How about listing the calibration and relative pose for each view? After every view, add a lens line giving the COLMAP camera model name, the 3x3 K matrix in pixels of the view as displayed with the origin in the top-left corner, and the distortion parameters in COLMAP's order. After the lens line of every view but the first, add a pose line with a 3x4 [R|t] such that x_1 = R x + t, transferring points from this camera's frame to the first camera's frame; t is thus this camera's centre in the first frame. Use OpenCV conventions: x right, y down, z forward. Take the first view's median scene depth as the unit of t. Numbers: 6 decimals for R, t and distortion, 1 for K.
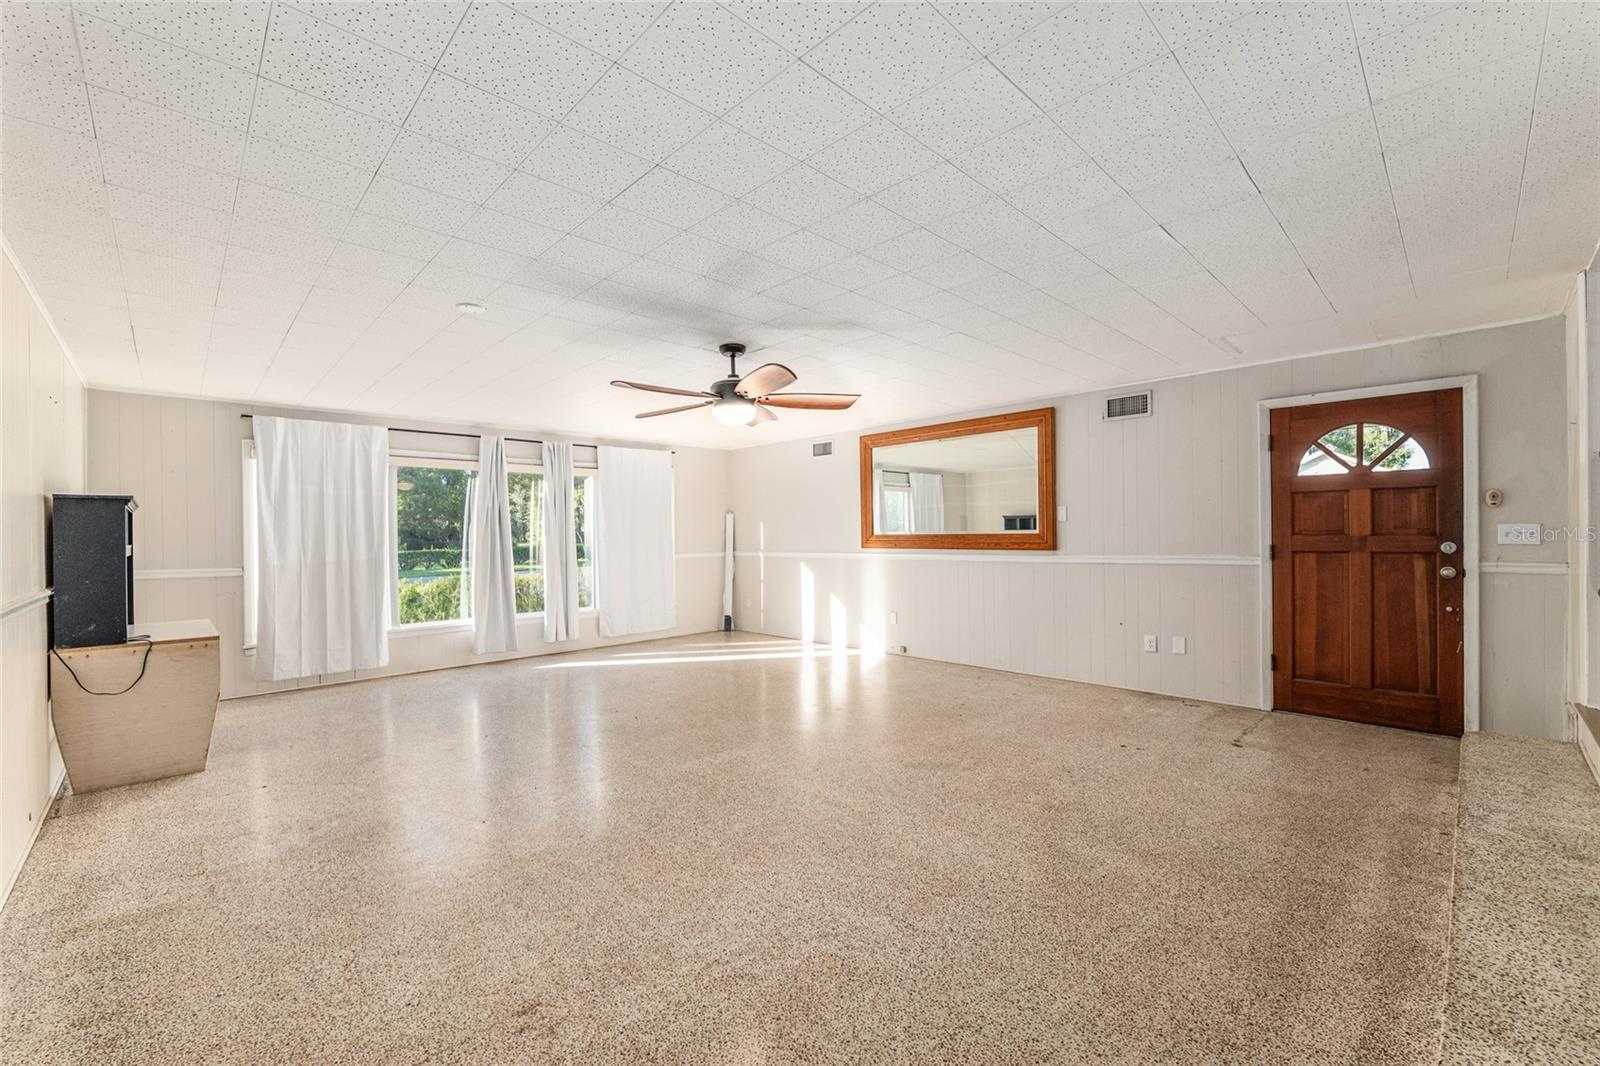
lens RADIAL K [[652.9, 0, 800.4], [0, 652.9, 539.0], [0, 0, 1]] dist [0.000651, 0.000084]
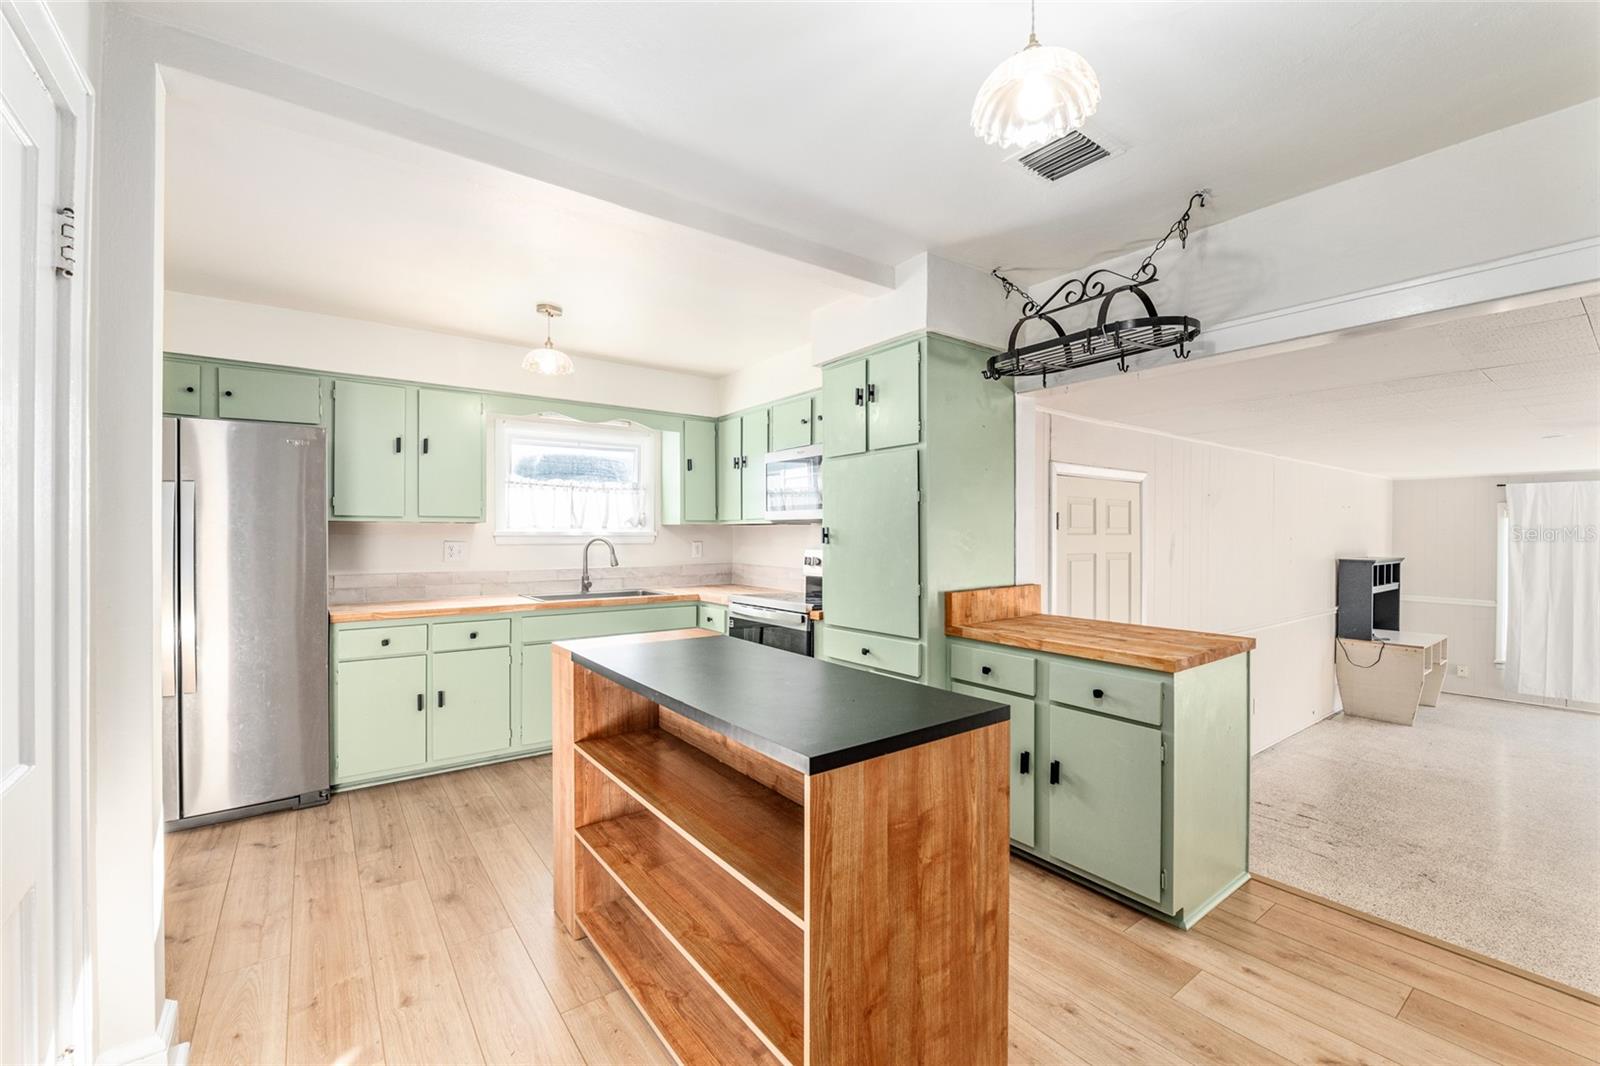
lens RADIAL K [[652.9, 0, 799.5], [0, 652.9, 538.1], [0, 0, 1]] dist [0.000651, 0.000084]
pose [[-0.124164, 0.011476, -0.992195, 0.623382], [-0.006876, 0.999899, 0.012426, -0.089561], [0.992238, 0.008365, -0.124073, -0.228005]]
